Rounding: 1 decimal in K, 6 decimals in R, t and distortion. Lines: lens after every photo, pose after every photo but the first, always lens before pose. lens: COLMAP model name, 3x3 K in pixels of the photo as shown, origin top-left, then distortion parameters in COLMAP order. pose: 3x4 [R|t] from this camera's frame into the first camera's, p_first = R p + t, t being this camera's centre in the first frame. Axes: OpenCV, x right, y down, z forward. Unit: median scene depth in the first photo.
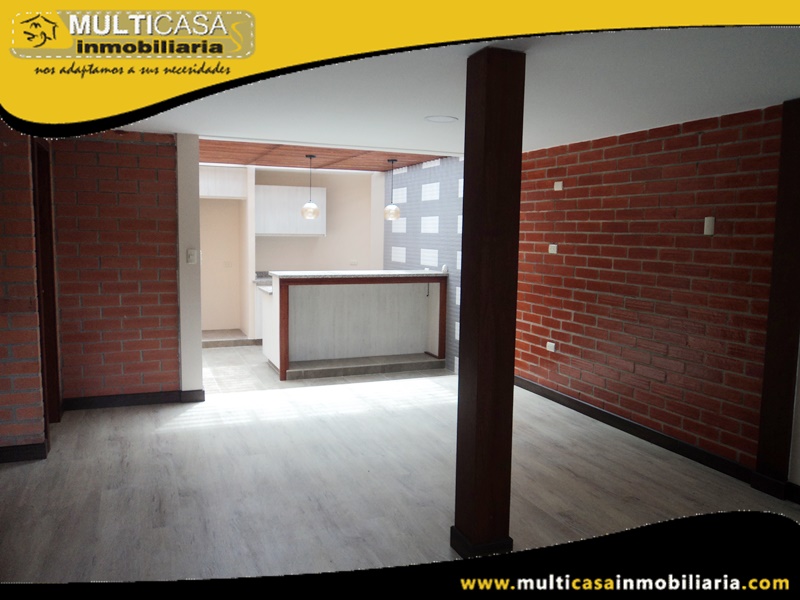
lens RADIAL K [[640.5, 0, 400.0], [0, 640.5, 300.0], [0, 0, 1]] dist [-0.026778, -0.006414]
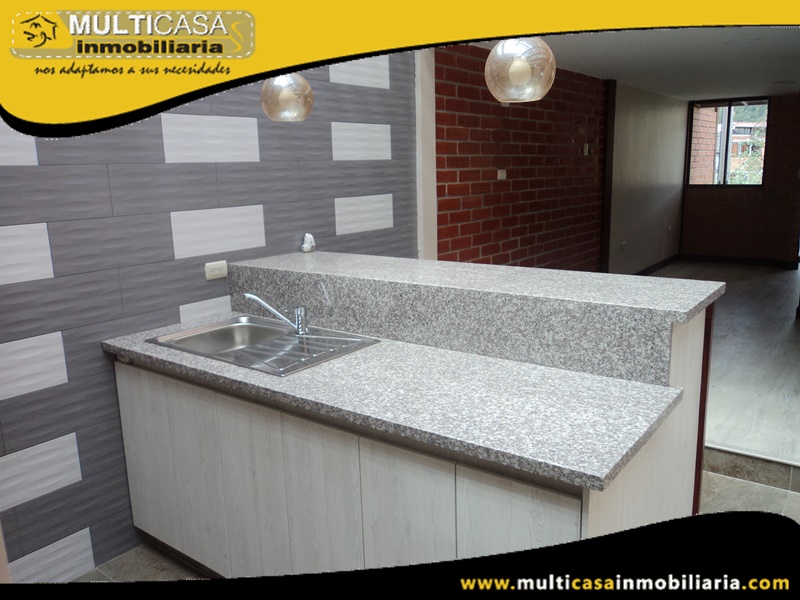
lens RADIAL K [[640.5, 0, 400.0], [0, 640.5, 300.0], [0, 0, 1]] dist [-0.026778, -0.006414]
pose [[-0.505623, -0.184641, 0.842765, -0.329963], [0.103246, 0.956861, 0.271581, -0.120047], [-0.856555, 0.224330, -0.464748, 1.120000]]
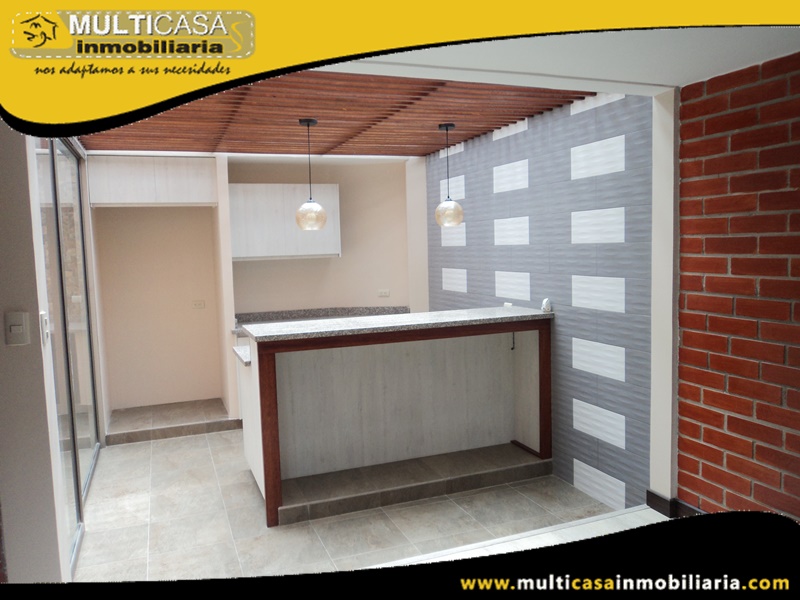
lens RADIAL K [[640.5, 0, 400.0], [0, 640.5, 300.0], [0, 0, 1]] dist [-0.026778, -0.006414]
pose [[0.998601, -0.042854, -0.030993, -0.043134], [0.042272, 0.998922, -0.019176, -0.046489], [0.031781, 0.017839, 0.999336, 0.402317]]
